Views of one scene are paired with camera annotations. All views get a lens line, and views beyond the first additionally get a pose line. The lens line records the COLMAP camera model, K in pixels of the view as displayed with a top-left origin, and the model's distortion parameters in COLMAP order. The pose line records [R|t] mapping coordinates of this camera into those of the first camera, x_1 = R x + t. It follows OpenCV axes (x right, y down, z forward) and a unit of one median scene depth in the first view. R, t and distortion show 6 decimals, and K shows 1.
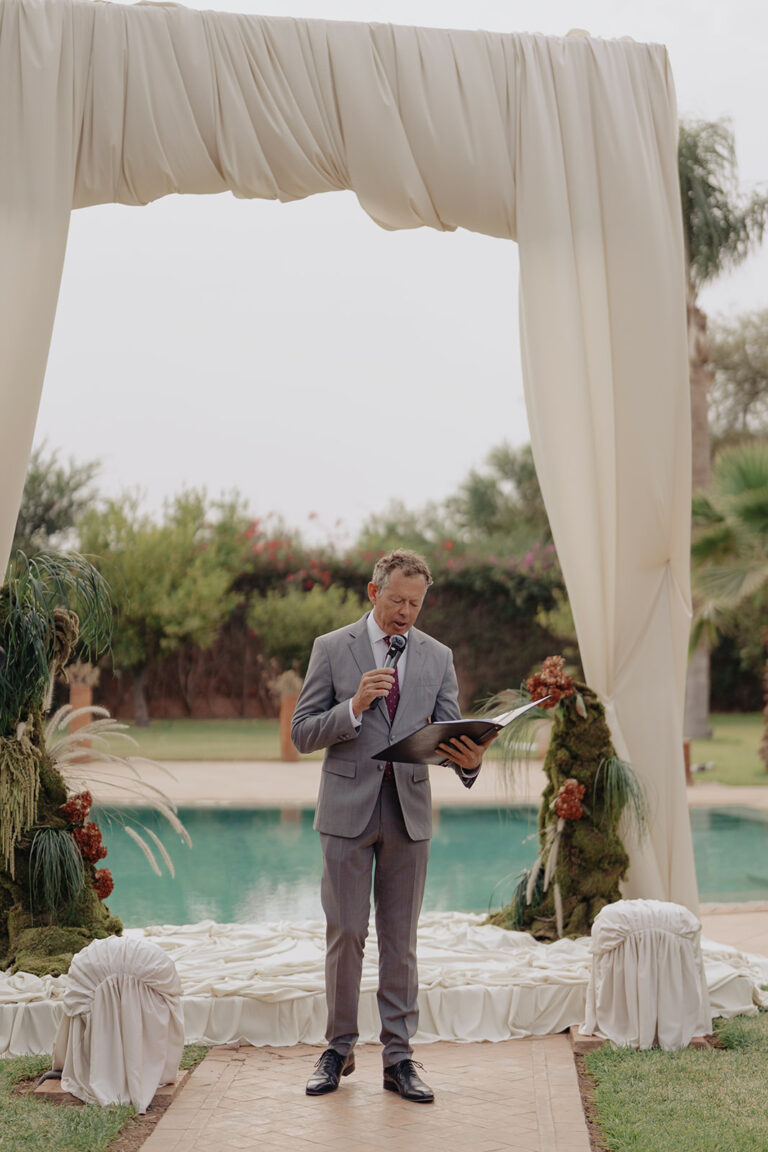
lens RADIAL K [[1881.9, 0, 383.7], [0, 1881.9, 574.9], [0, 0, 1]] dist [-0.064849, 0.000000]
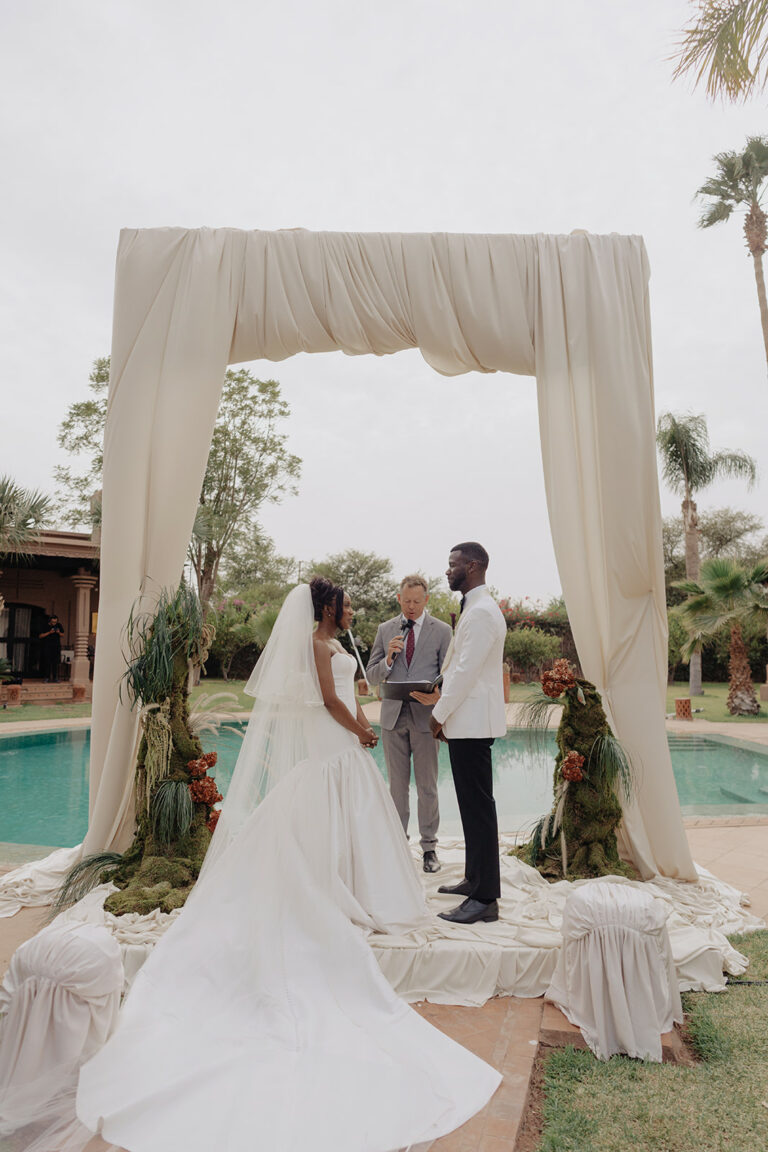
lens RADIAL K [[755.0, 0, 383.4], [0, 755.0, 576.7], [0, 0, 1]] dist [0.001700, -0.001696]
pose [[0.974422, -0.014081, -0.224285, 0.089150], [0.000595, 0.998193, -0.060084, 0.016332], [0.224725, 0.058414, 0.972670, 0.430948]]
